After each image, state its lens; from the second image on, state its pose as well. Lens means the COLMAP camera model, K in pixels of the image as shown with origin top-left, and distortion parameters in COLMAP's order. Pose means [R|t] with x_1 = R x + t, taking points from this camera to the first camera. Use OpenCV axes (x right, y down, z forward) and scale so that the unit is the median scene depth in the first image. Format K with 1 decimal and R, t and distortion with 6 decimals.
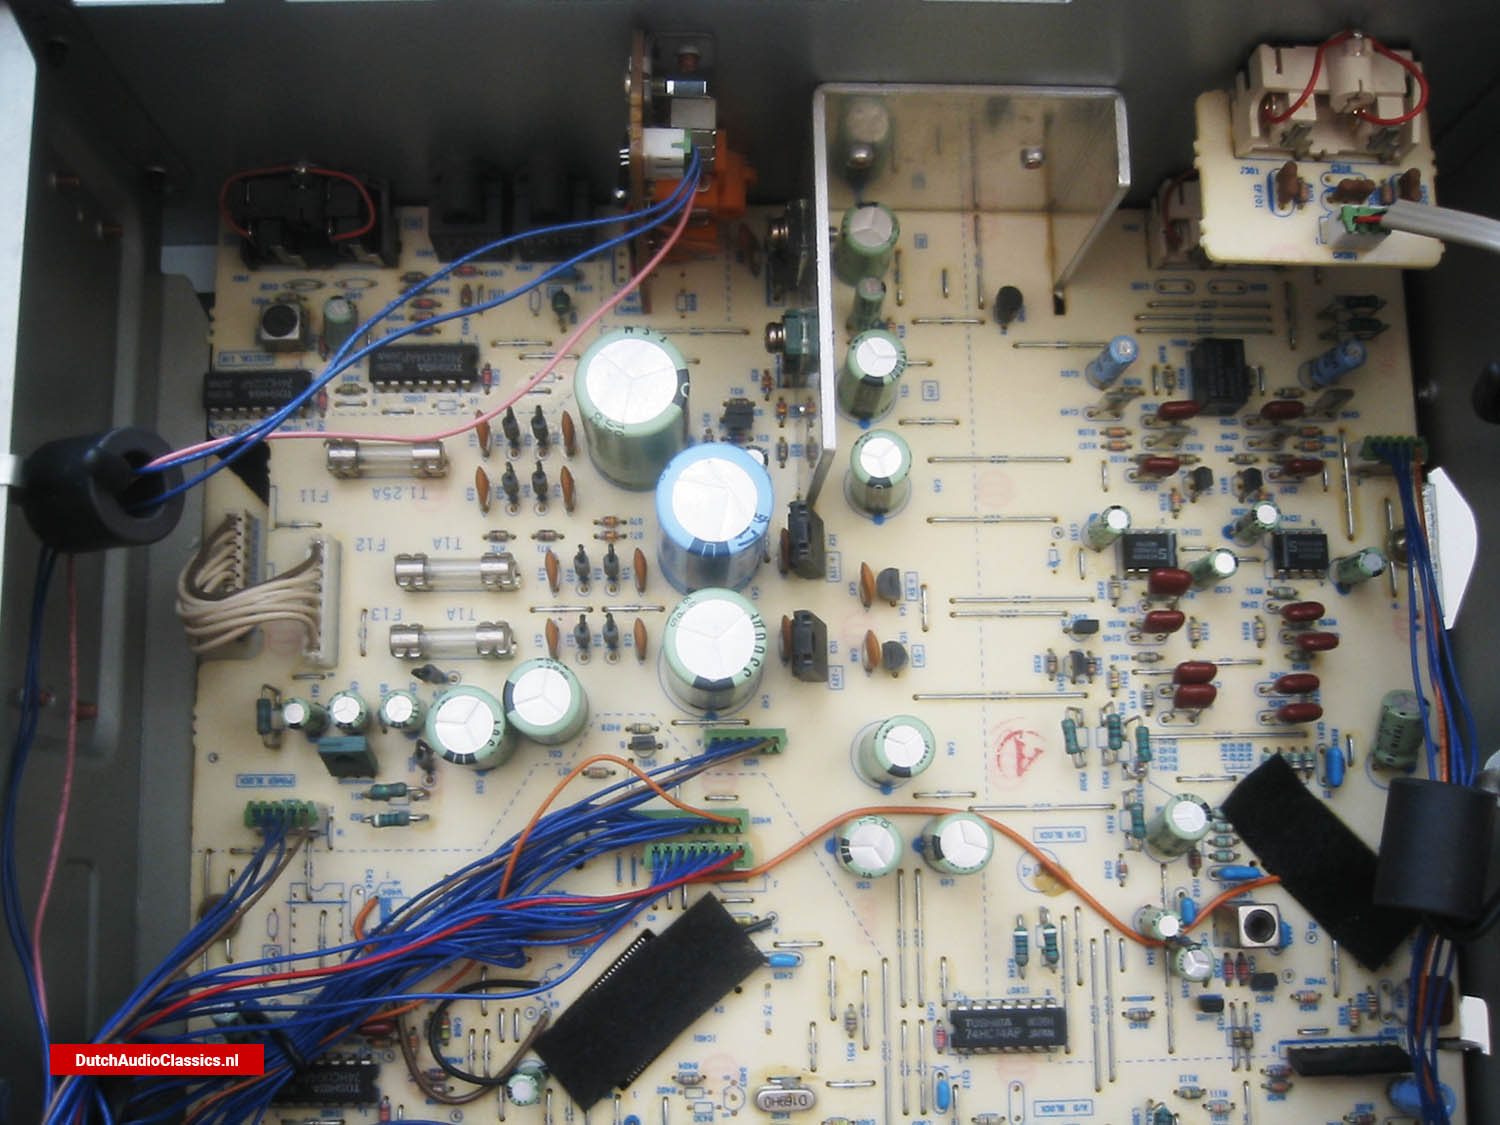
lens RADIAL K [[1601.7, 0, 742.1], [0, 1601.7, 602.3], [0, 0, 1]] dist [-0.113107, 0.065439]
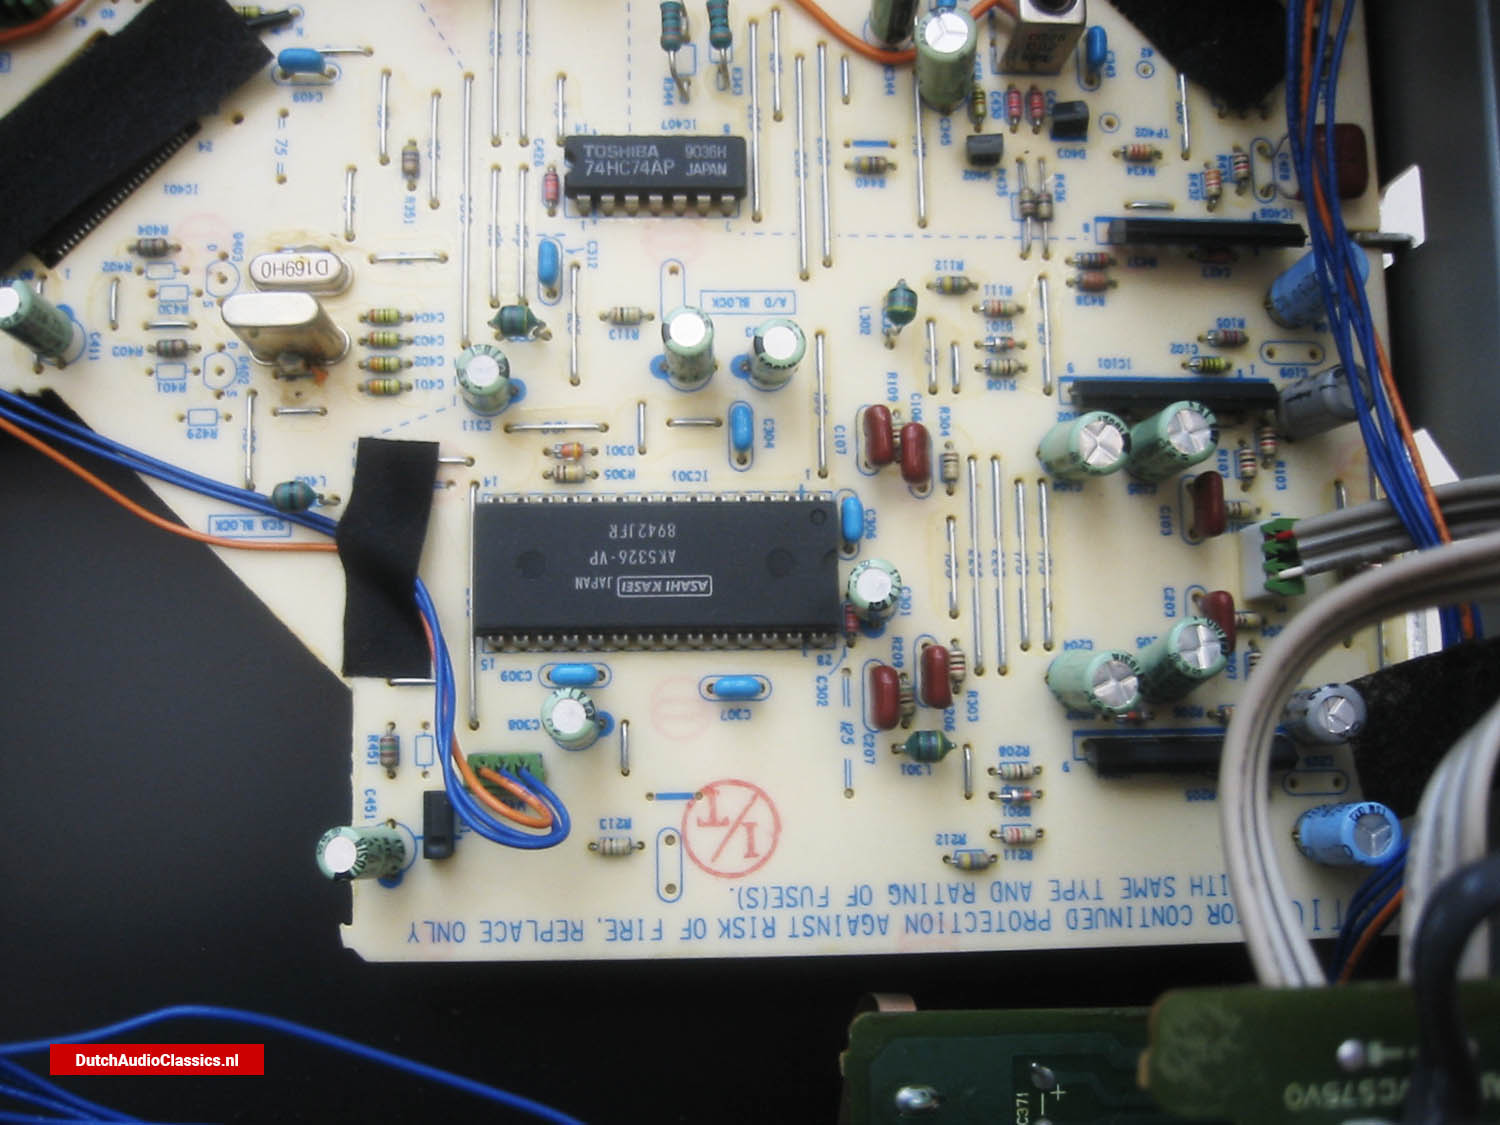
lens RADIAL K [[1601.7, 0, 742.1], [0, 1601.7, 602.3], [0, 0, 1]] dist [-0.113107, 0.065439]
pose [[0.999793, 0.000150, 0.020328, 0.186985], [-0.000860, 0.999389, 0.034940, 0.414485], [-0.020310, -0.034950, 0.999183, 0.358701]]
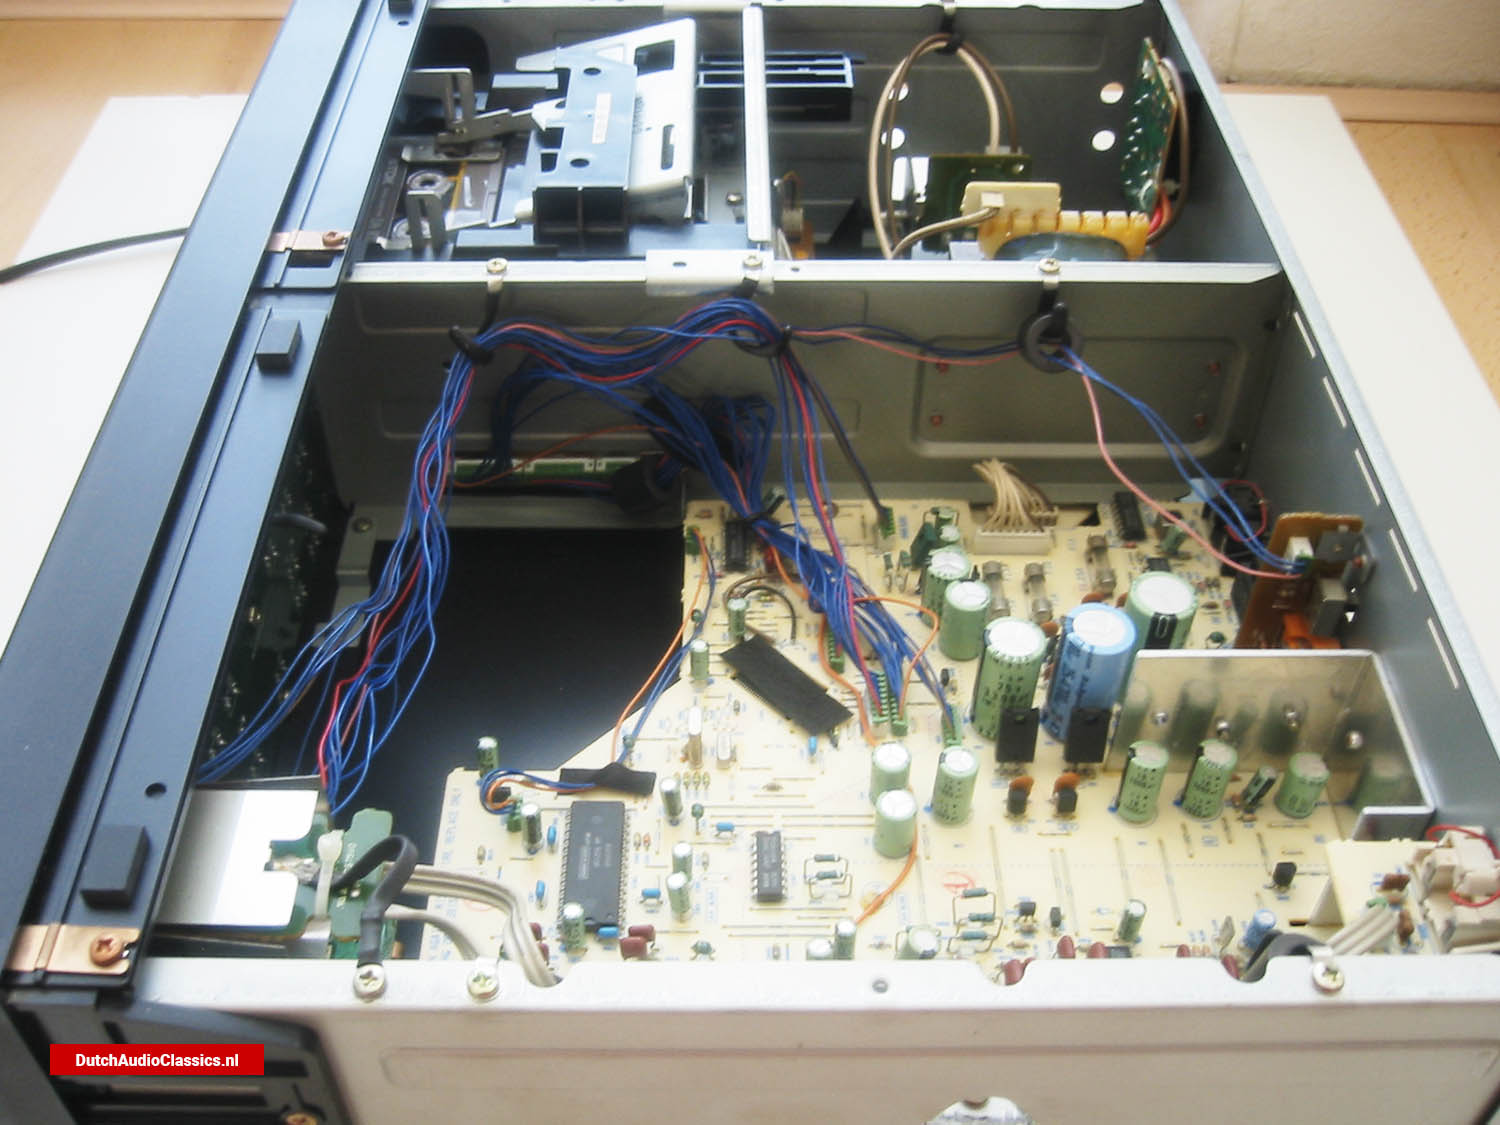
lens RADIAL K [[1601.7, 0, 742.1], [0, 1601.7, 602.3], [0, 0, 1]] dist [-0.113107, 0.065439]
pose [[-0.006180, 0.686072, -0.727507, 1.055218], [-0.989082, 0.102928, 0.105468, 0.113723], [0.147240, 0.720216, 0.677945, -0.166911]]
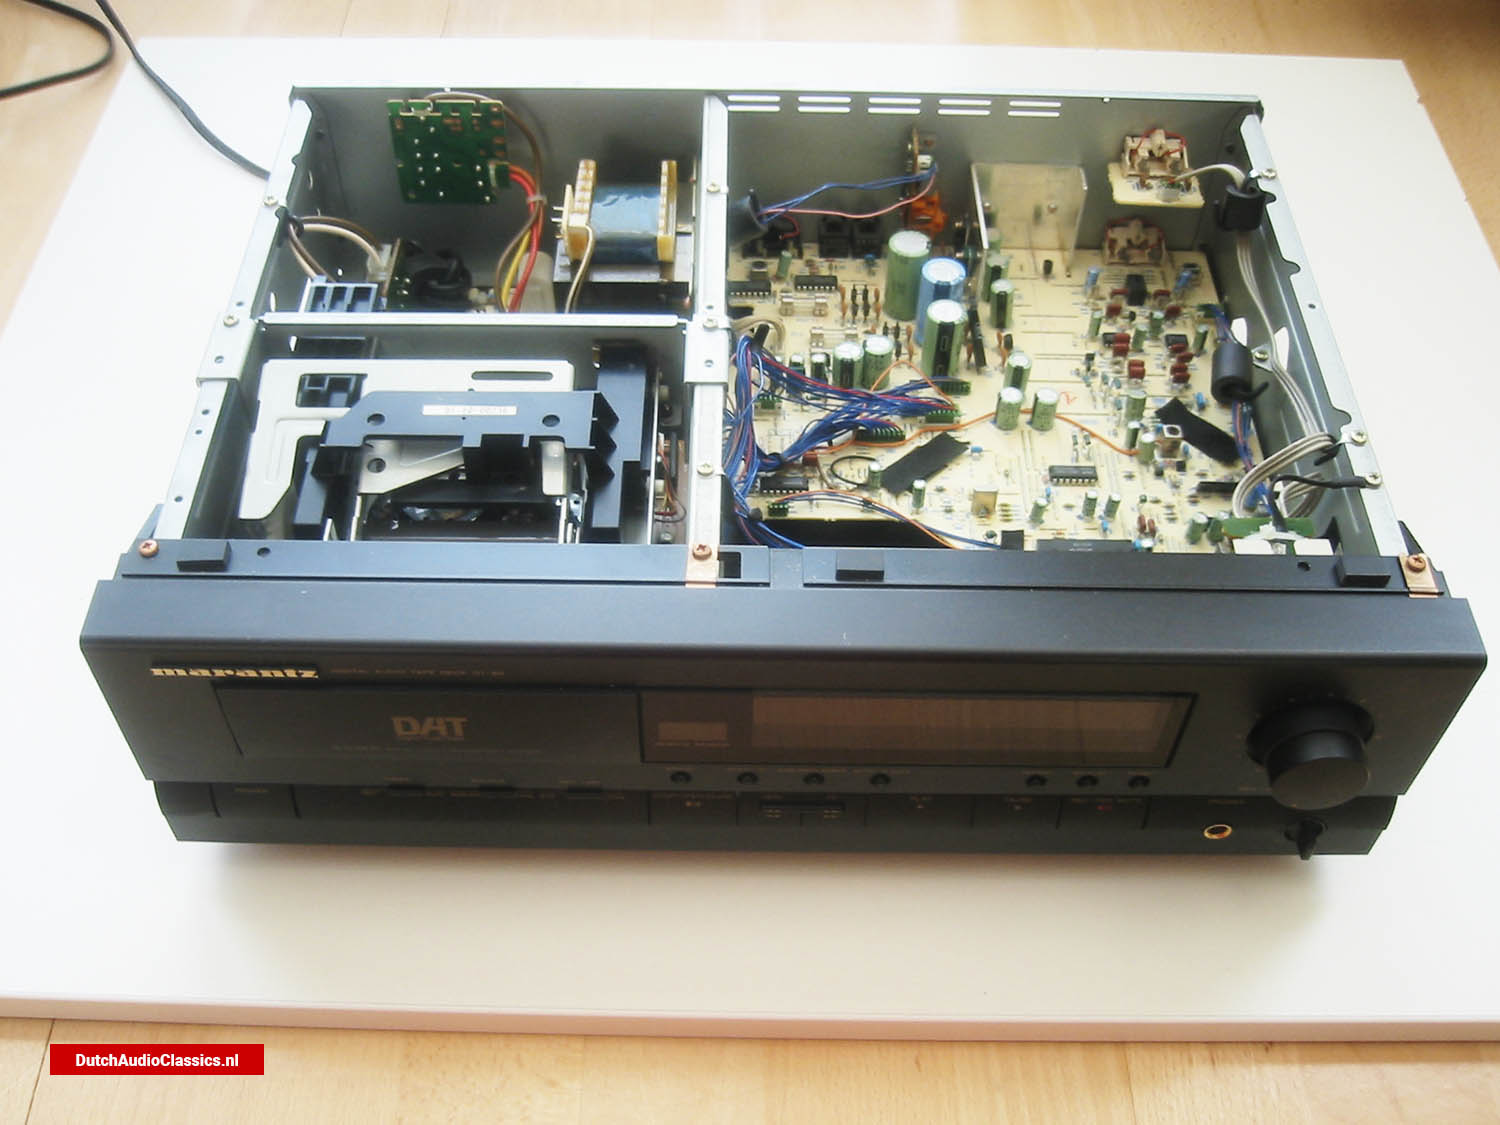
lens RADIAL K [[1601.7, 0, 742.1], [0, 1601.7, 602.3], [0, 0, 1]] dist [-0.113107, 0.065439]
pose [[0.999695, 0.004648, -0.024249, -0.265896], [-0.016264, 0.862918, -0.505082, 1.628092], [0.018577, 0.505323, 0.862731, -0.955001]]
